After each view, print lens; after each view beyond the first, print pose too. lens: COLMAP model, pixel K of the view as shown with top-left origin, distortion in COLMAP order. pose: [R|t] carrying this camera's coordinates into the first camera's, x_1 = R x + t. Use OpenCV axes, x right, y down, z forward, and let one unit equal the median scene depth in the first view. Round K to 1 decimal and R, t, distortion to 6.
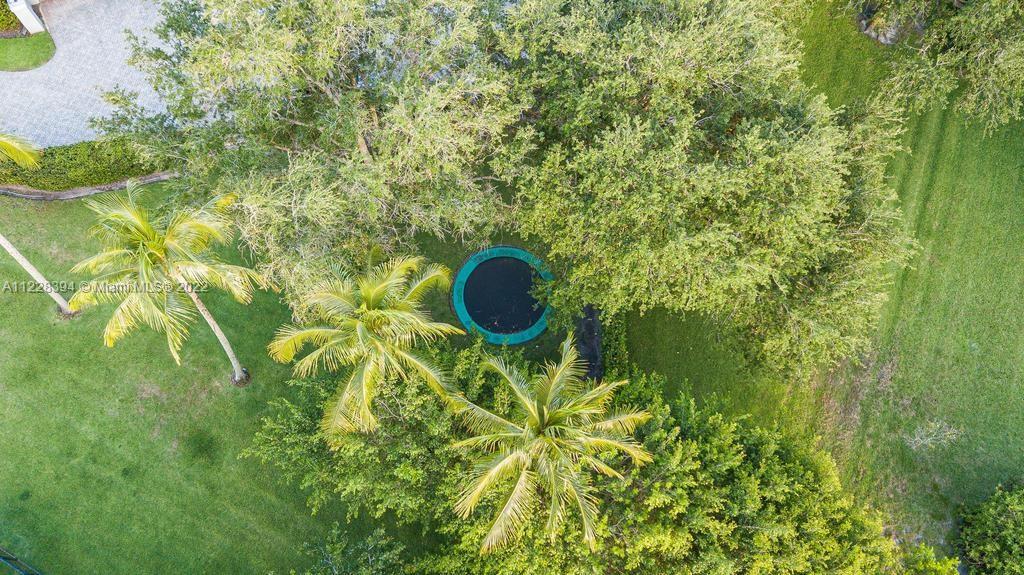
lens RADIAL K [[762.0, 0, 512.0], [0, 762.0, 287.5], [0, 0, 1]] dist [0.015093, 0.001339]
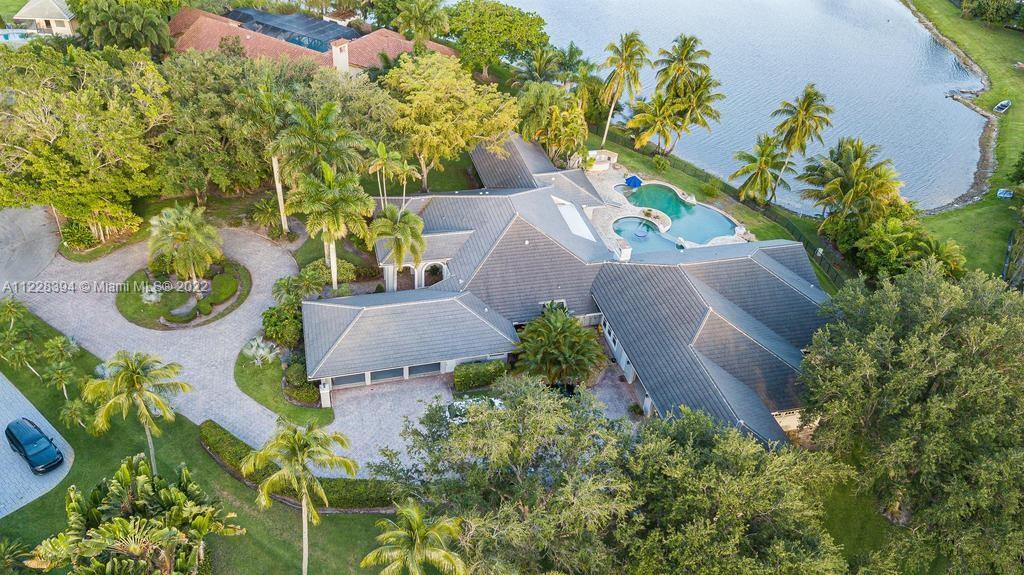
lens RADIAL K [[762.0, 0, 512.0], [0, 762.0, 287.5], [0, 0, 1]] dist [0.015093, 0.001339]
pose [[0.976773, 0.156745, -0.146103, -0.087345], [-0.210420, 0.830456, -0.515816, 0.294162], [0.040481, 0.534578, 0.844149, -0.673262]]
